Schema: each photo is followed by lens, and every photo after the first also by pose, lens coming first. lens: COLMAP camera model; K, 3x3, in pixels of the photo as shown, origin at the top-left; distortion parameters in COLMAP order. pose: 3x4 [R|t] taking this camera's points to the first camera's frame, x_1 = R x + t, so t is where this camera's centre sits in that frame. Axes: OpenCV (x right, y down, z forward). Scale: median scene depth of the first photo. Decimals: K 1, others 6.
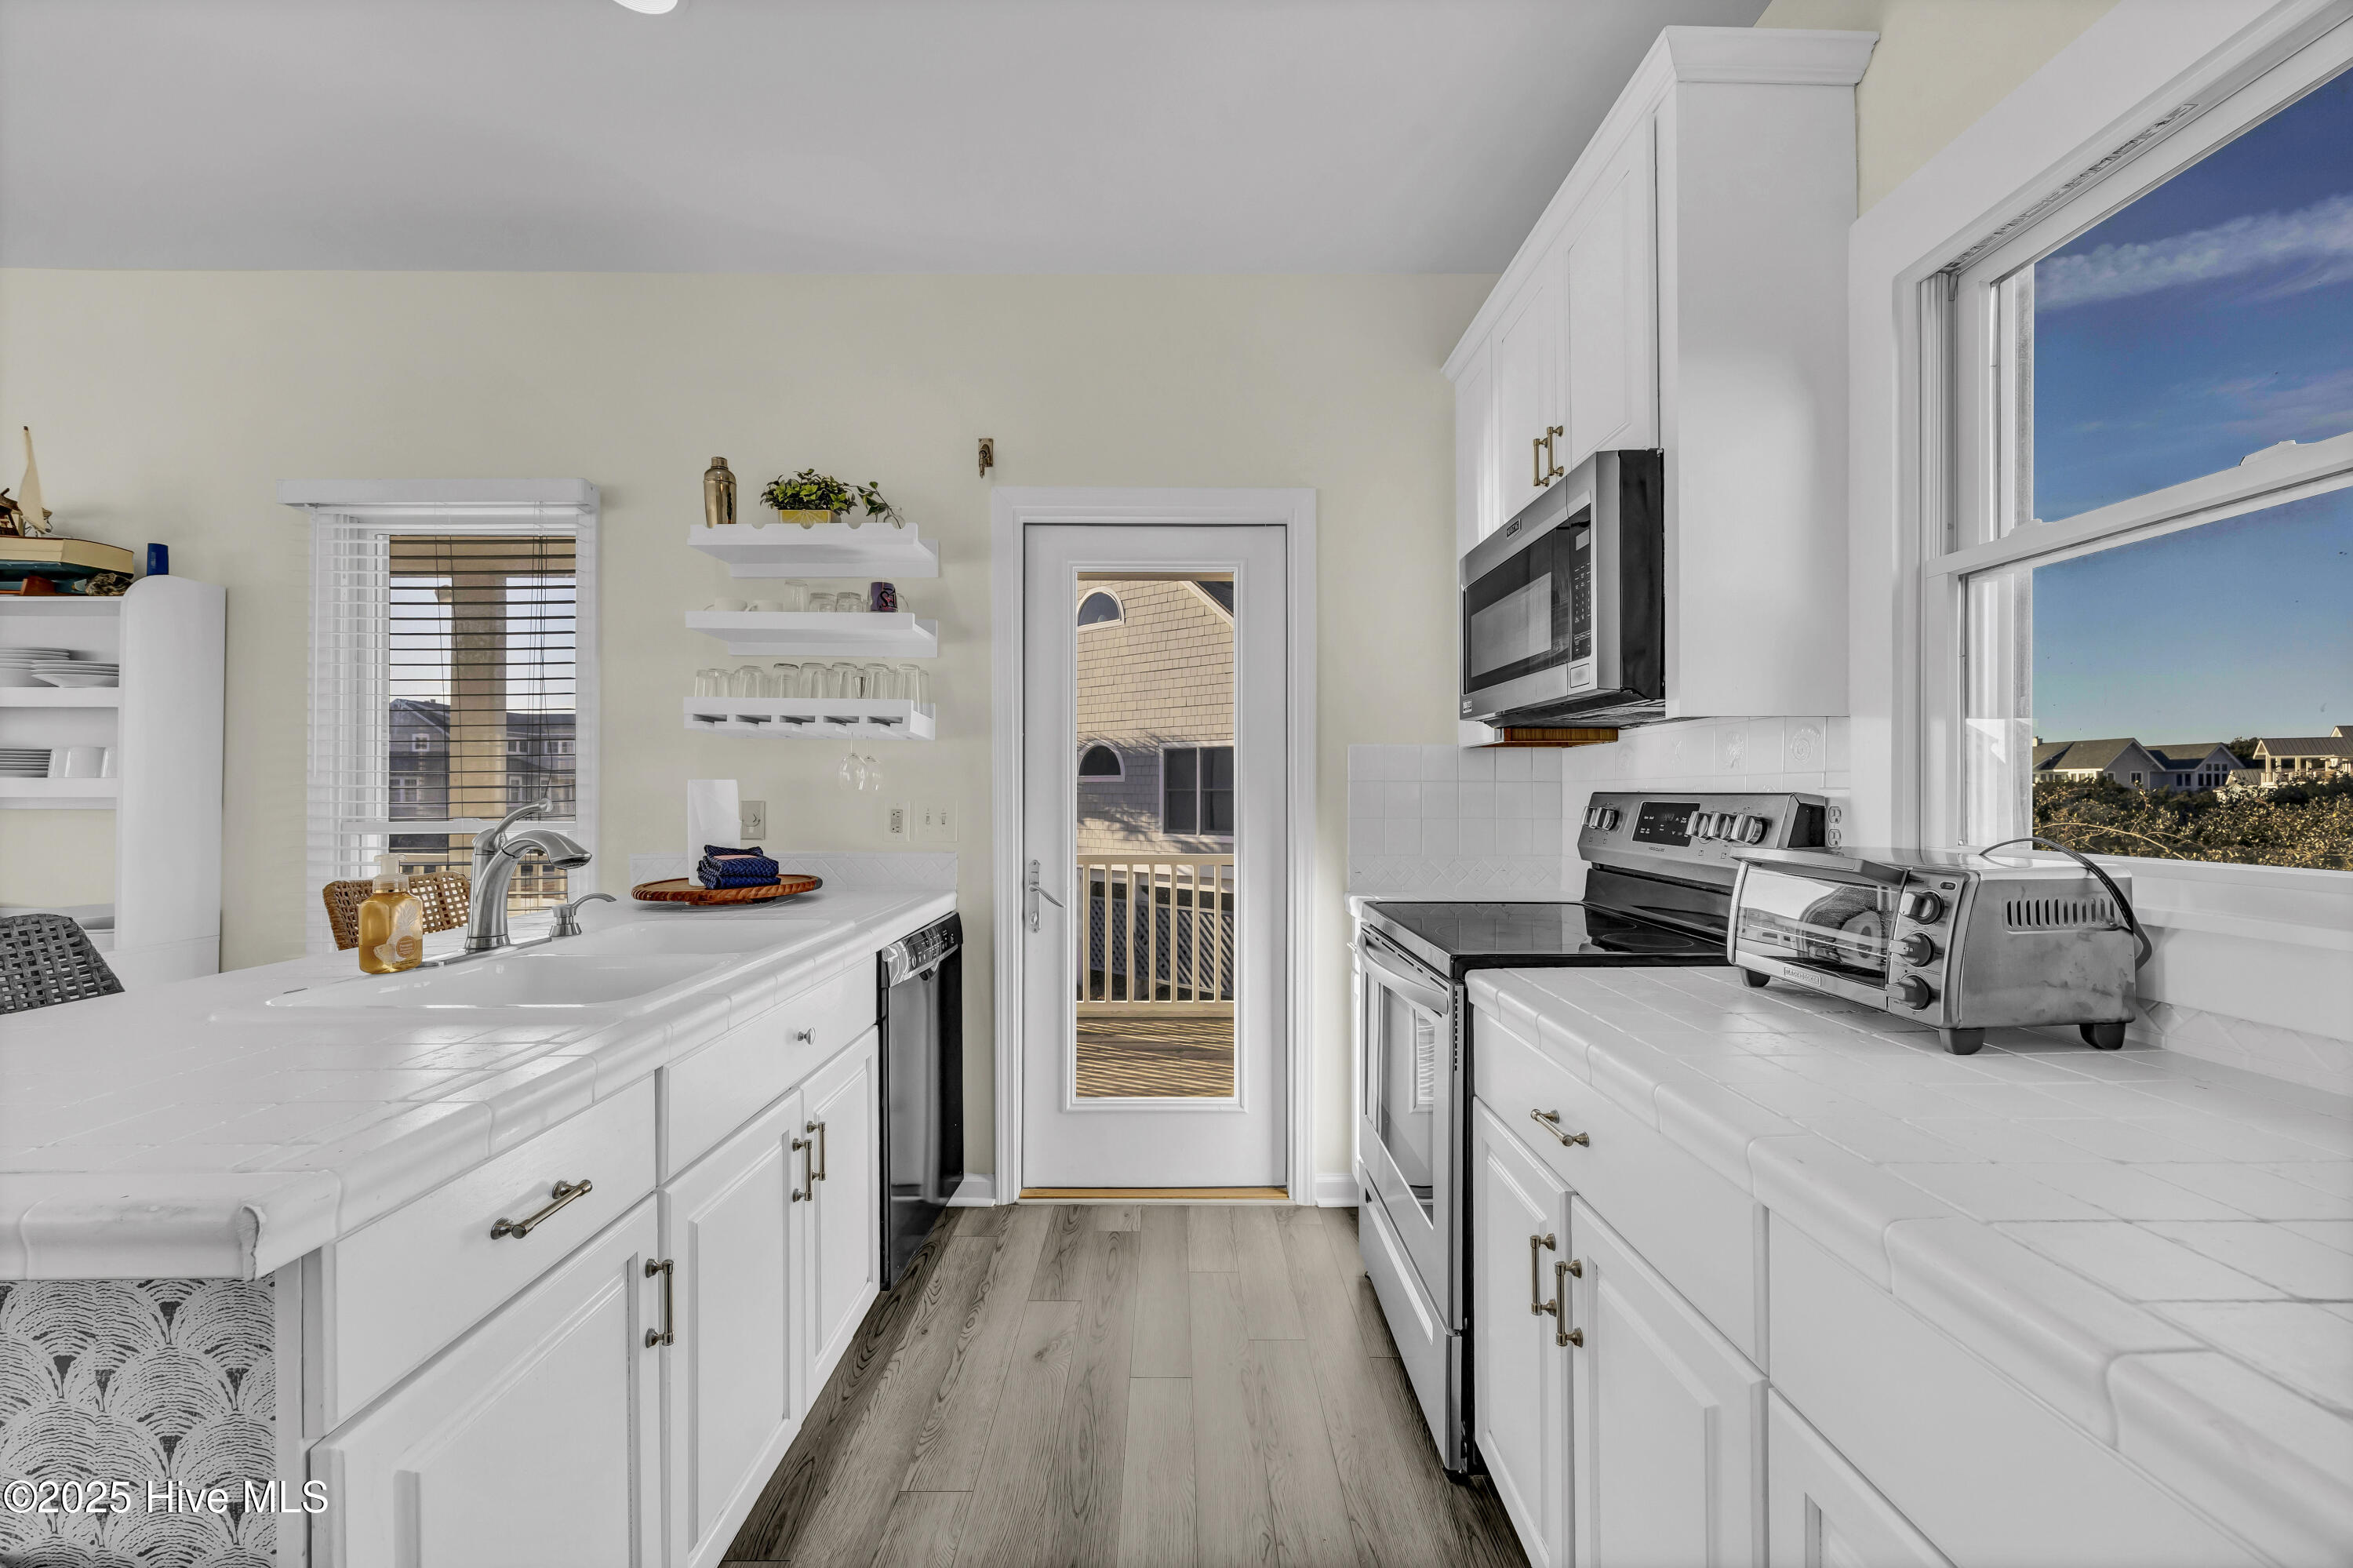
lens RADIAL K [[912.2, 0, 1173.0], [0, 912.2, 788.4], [0, 0, 1]] dist [0.000915, -0.000430]
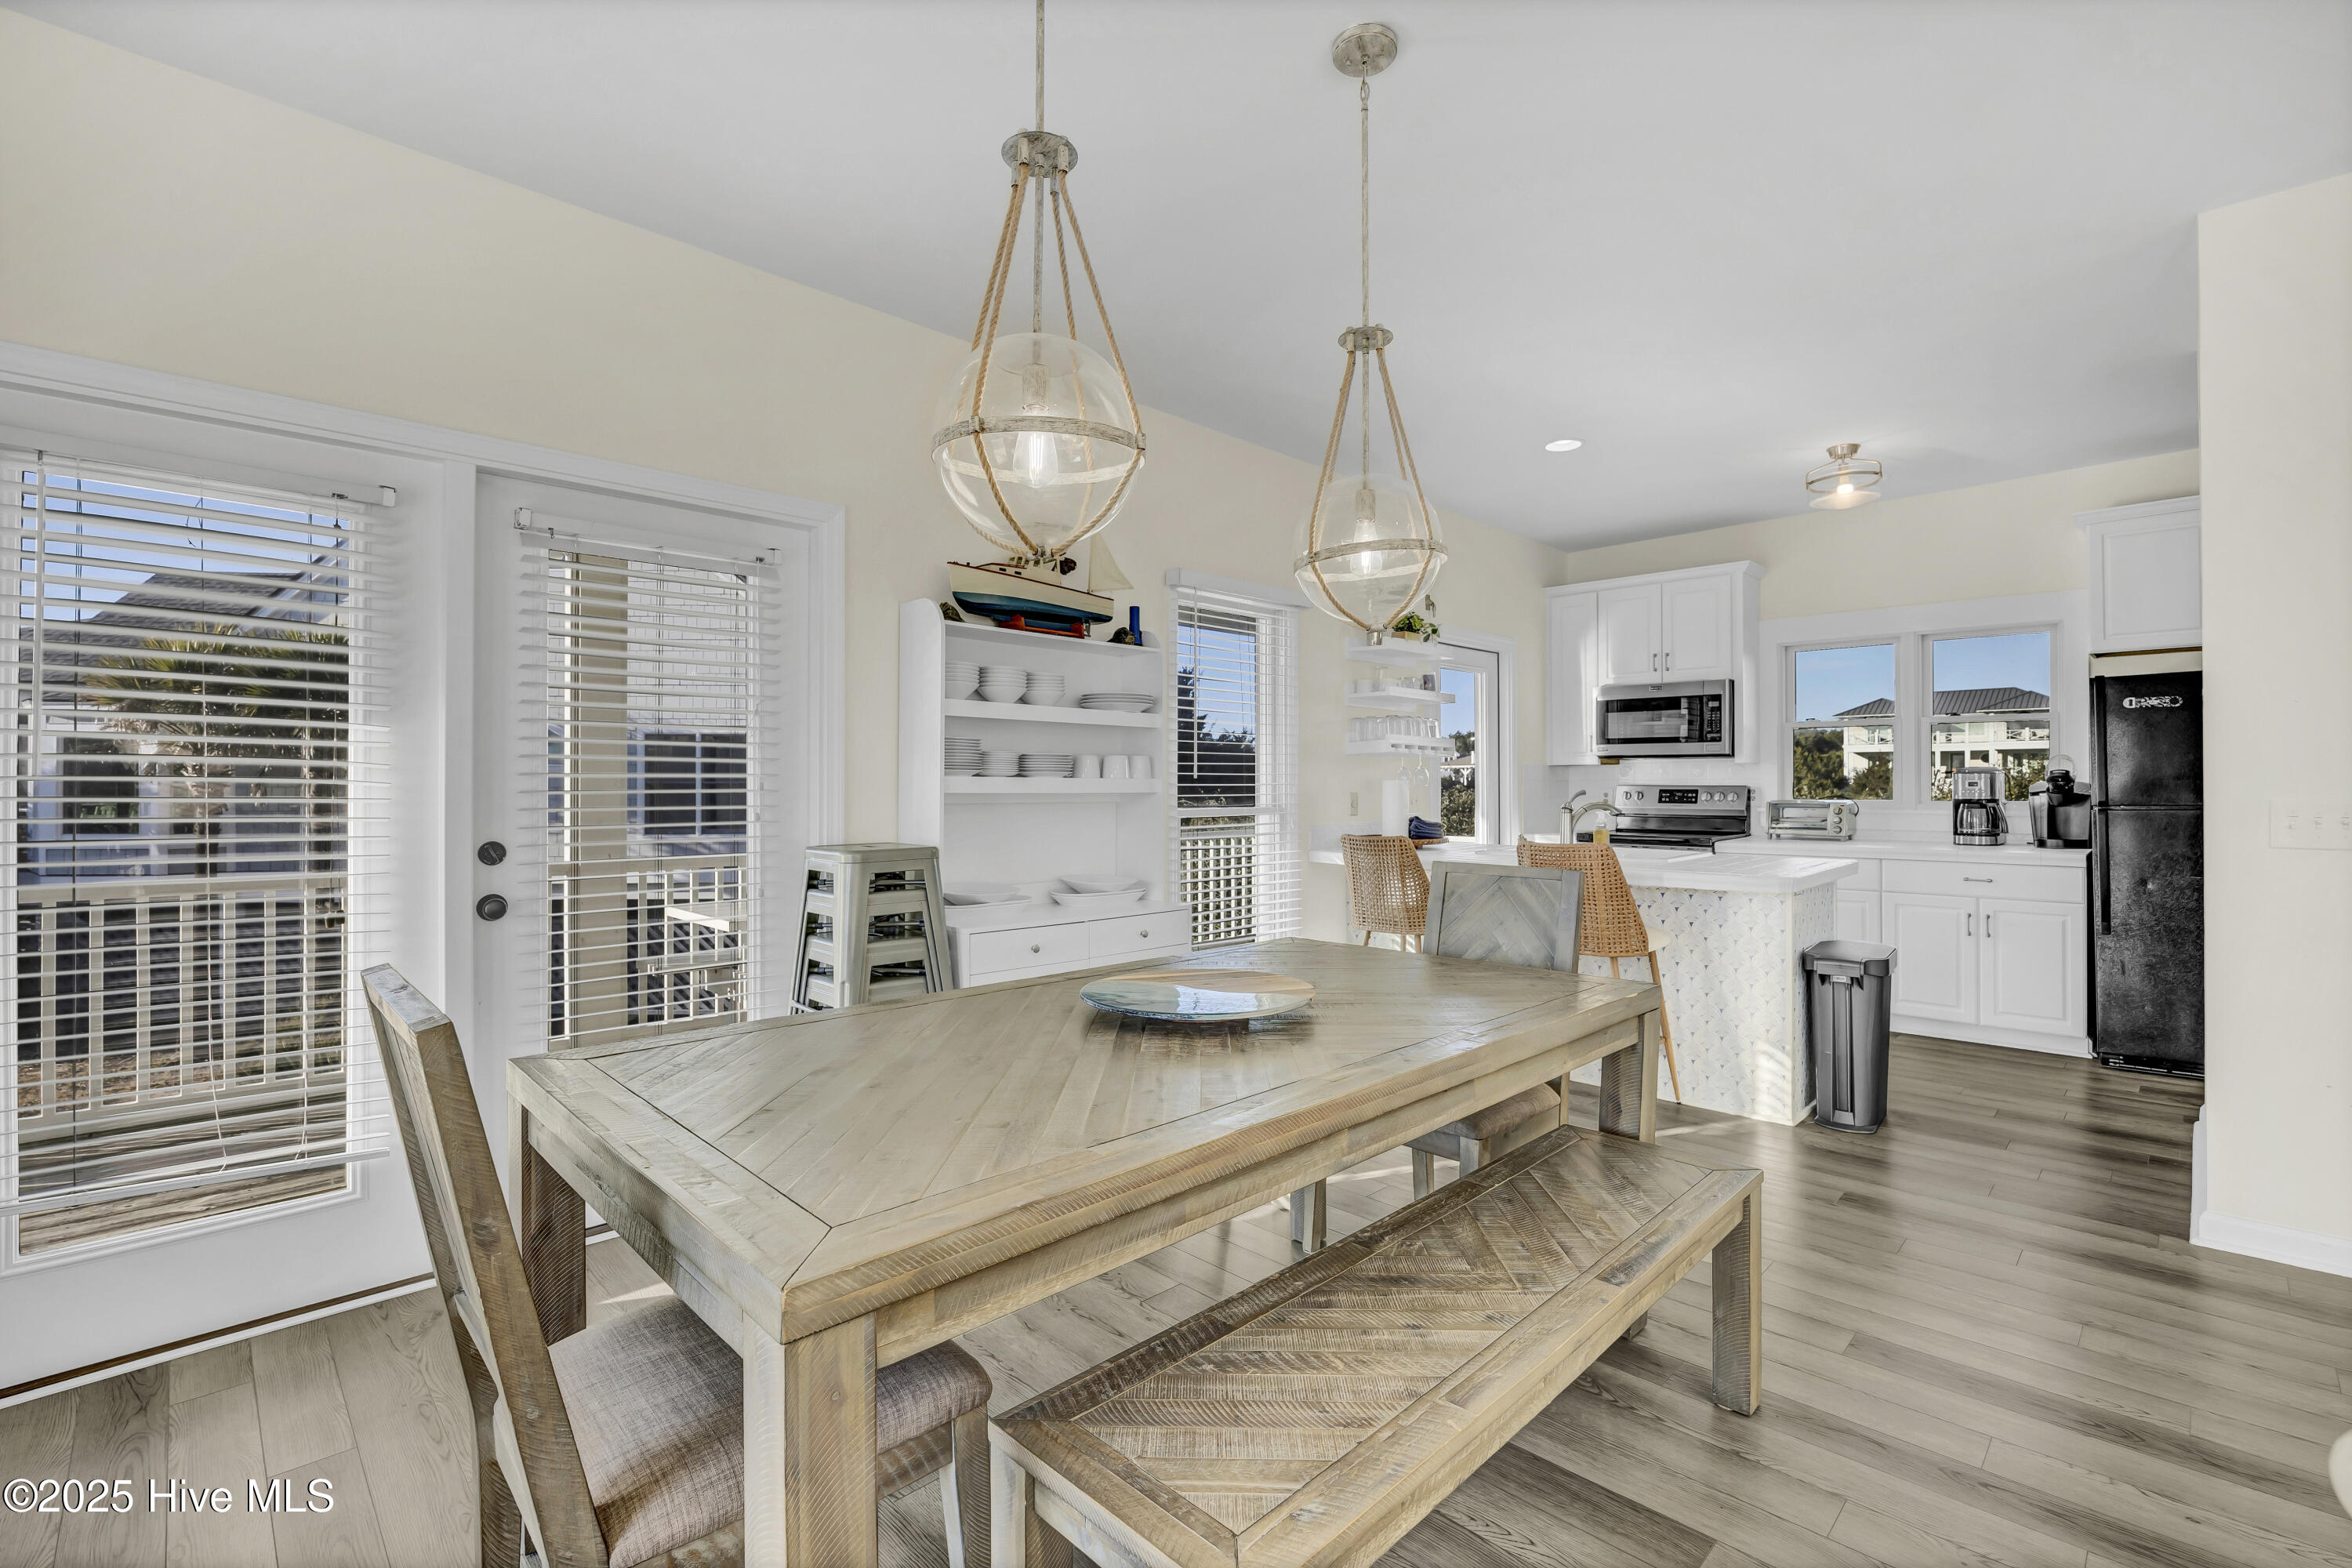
lens RADIAL K [[1024.8, 0, 1181.7], [0, 1024.8, 774.4], [0, 0, 1]] dist [-0.015576, -0.000164]
pose [[0.719116, 0.002646, 0.694885, -2.209962], [0.000076, 0.999992, -0.003887, -0.013197], [-0.694890, 0.002848, 0.719110, -0.162040]]
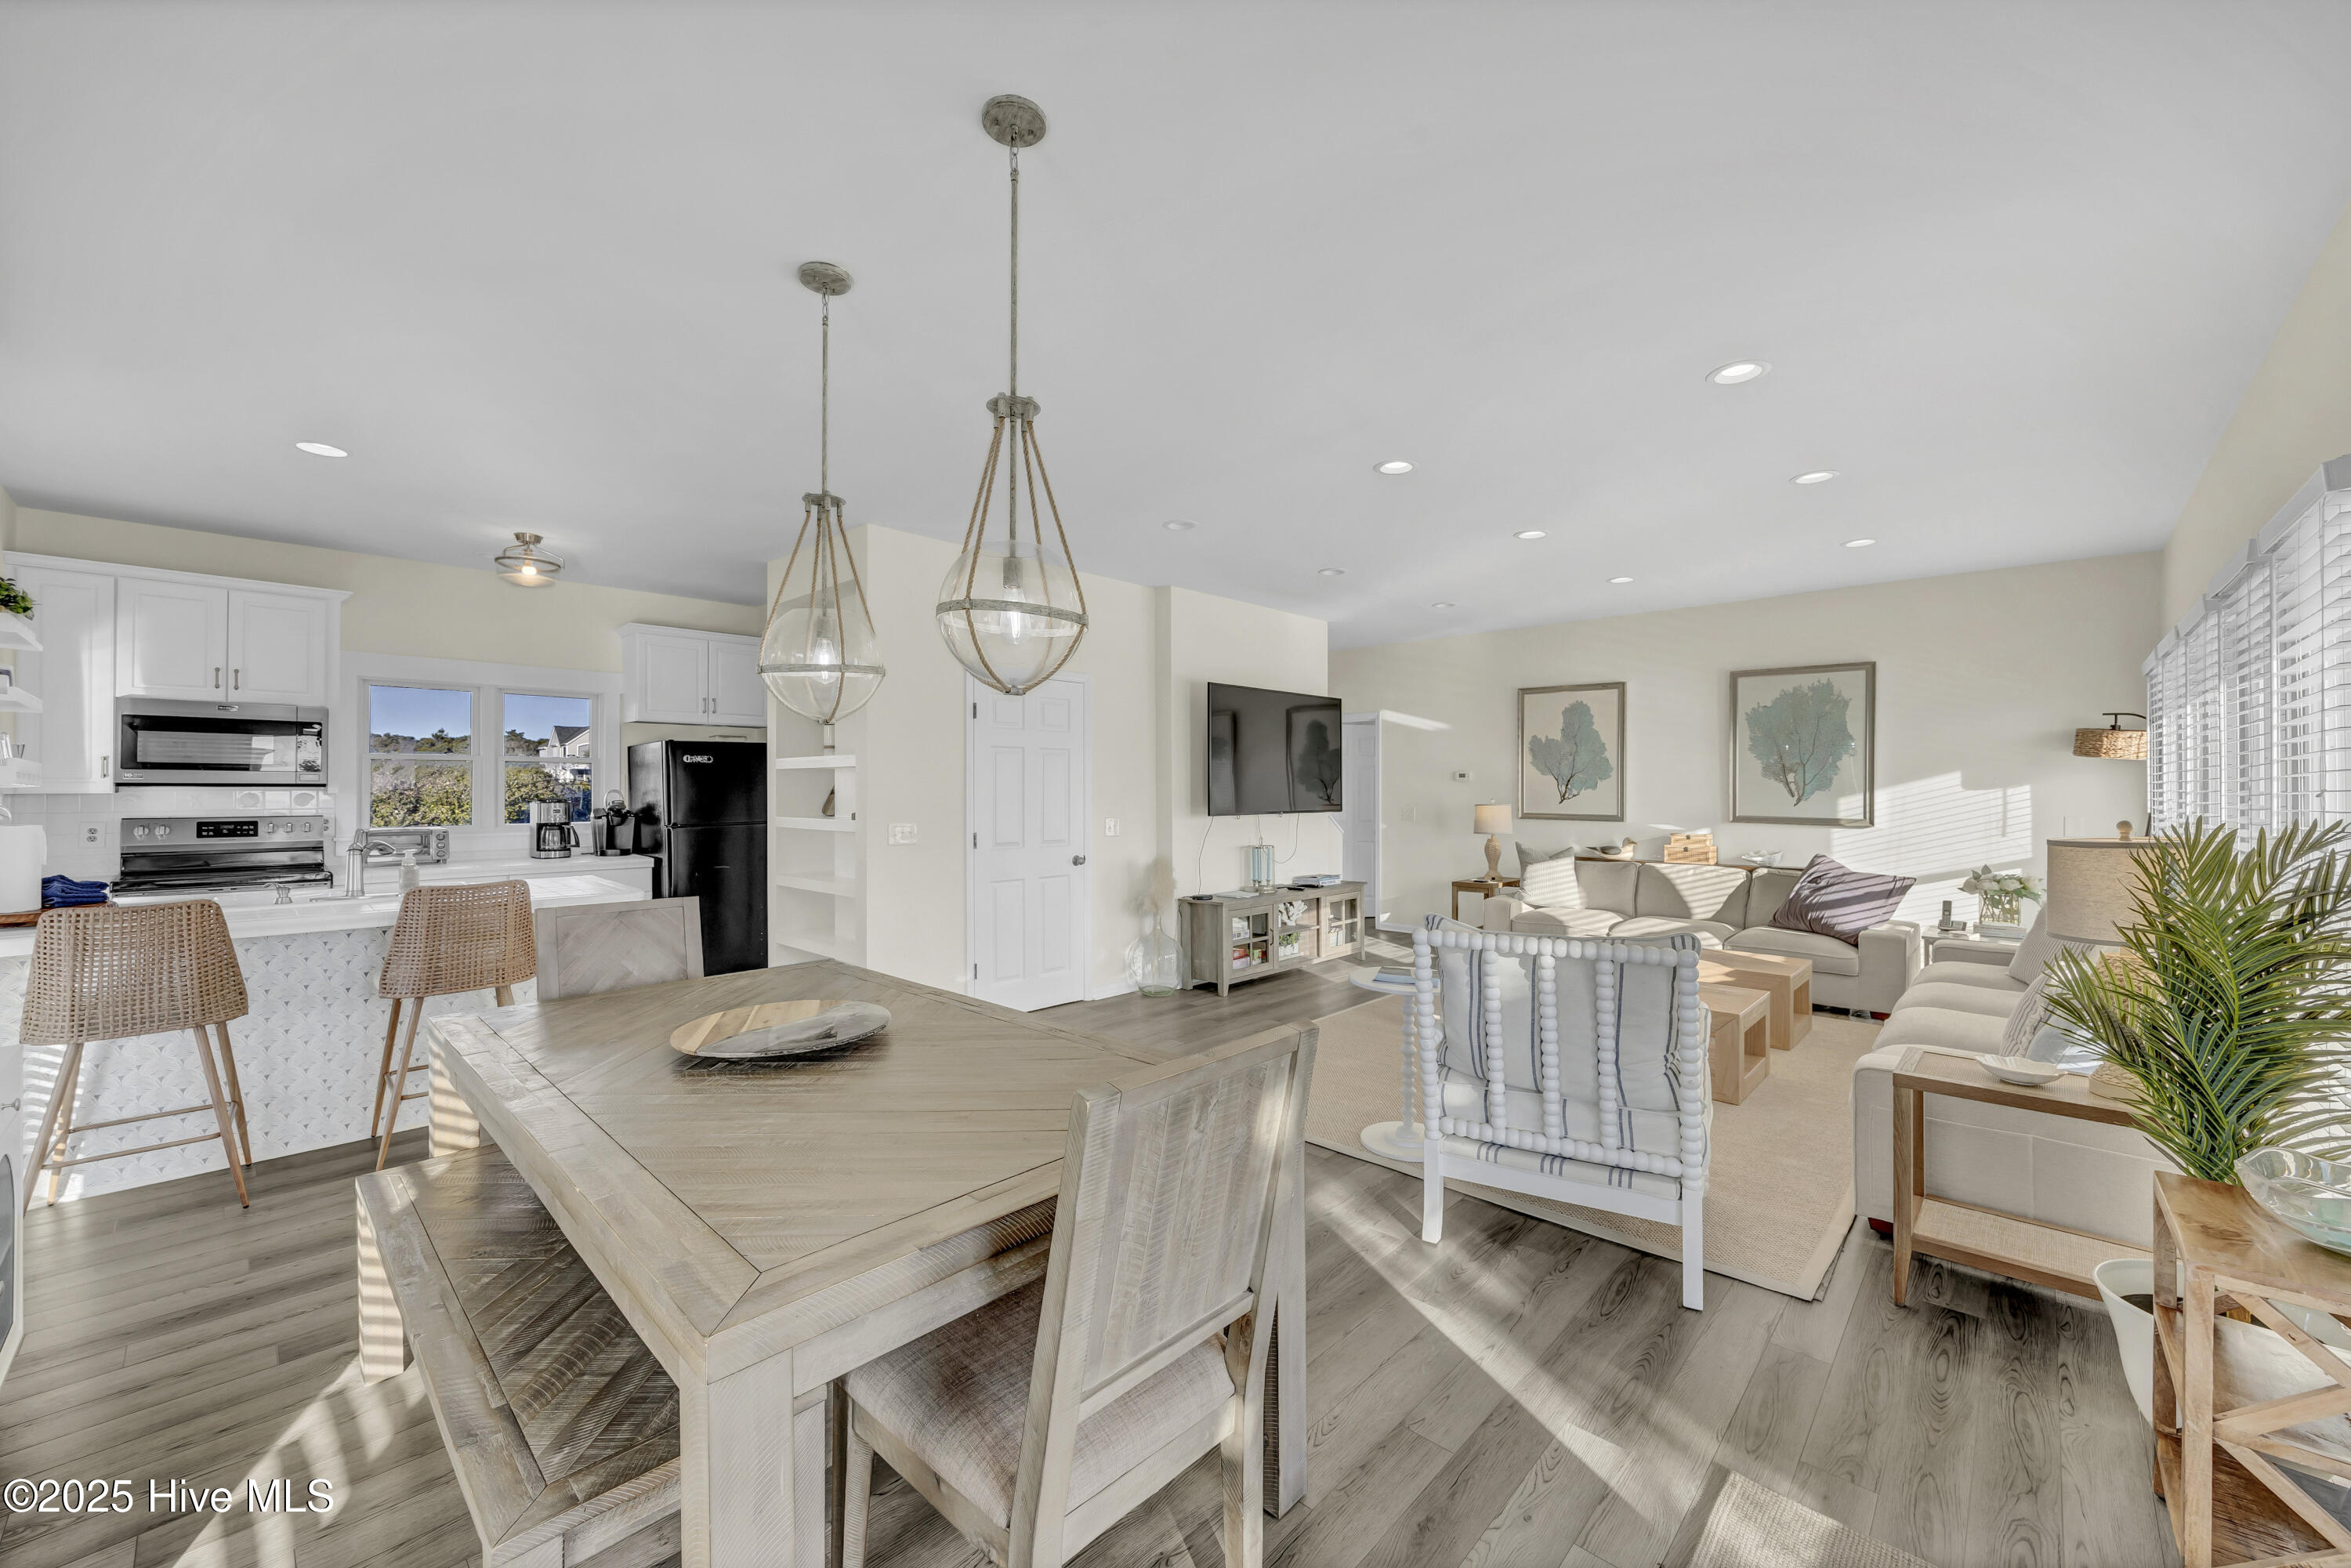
lens RADIAL K [[911.3, 0, 1181.4], [0, 911.3, 789.5], [0, 0, 1]] dist [0.000915, -0.000430]
pose [[-0.722788, -0.003306, 0.691062, -2.483725], [-0.003791, 0.999992, 0.000818, -0.066430], [-0.691059, -0.002028, -0.722795, 0.798471]]
